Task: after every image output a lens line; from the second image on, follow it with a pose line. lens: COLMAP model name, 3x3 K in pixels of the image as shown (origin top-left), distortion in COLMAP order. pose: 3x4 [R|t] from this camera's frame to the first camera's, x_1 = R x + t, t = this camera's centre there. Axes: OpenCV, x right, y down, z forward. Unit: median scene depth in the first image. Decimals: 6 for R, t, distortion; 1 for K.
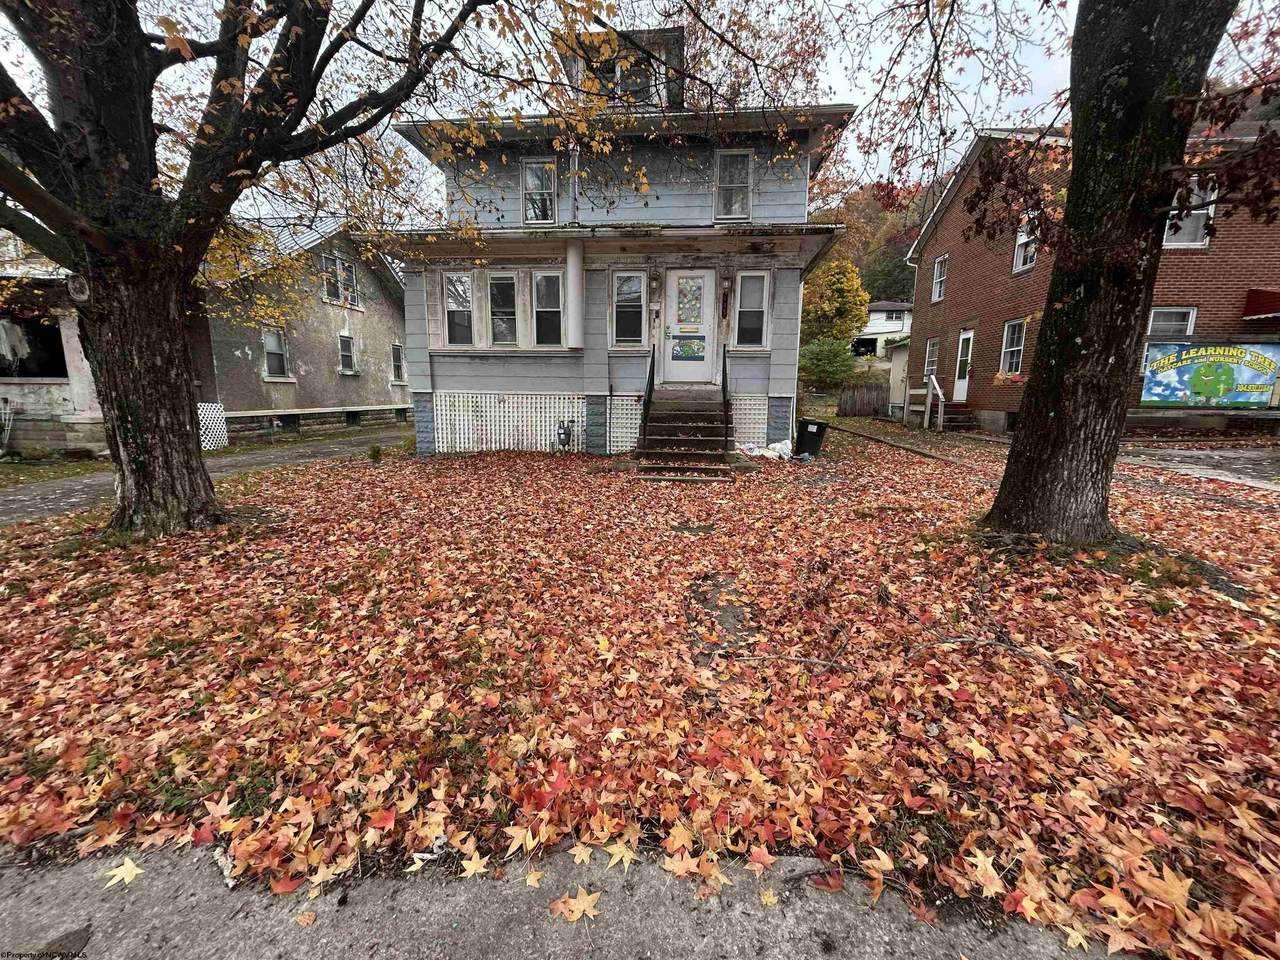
lens RADIAL K [[506.1, 0, 640.0], [0, 506.1, 480.0], [0, 0, 1]] dist [-0.000996, -0.000142]
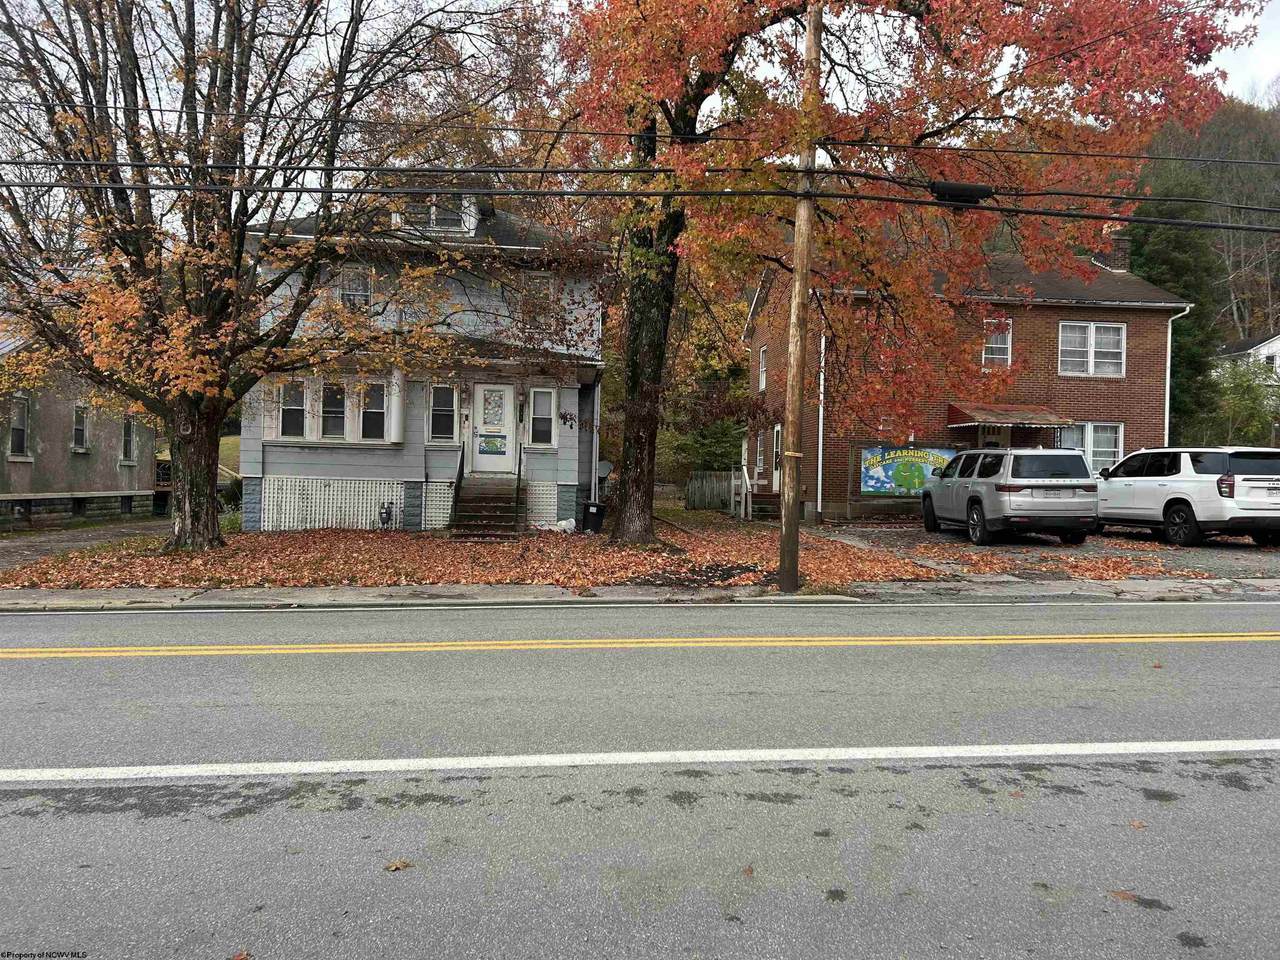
lens RADIAL K [[950.3, 0, 643.9], [0, 950.3, 485.1], [0, 0, 1]] dist [0.052053, -0.049862]
pose [[0.978976, 0.011240, 0.203667, -0.013909], [0.022375, 0.986537, -0.161997, 0.217758], [-0.202746, 0.163149, 0.965545, -1.281425]]
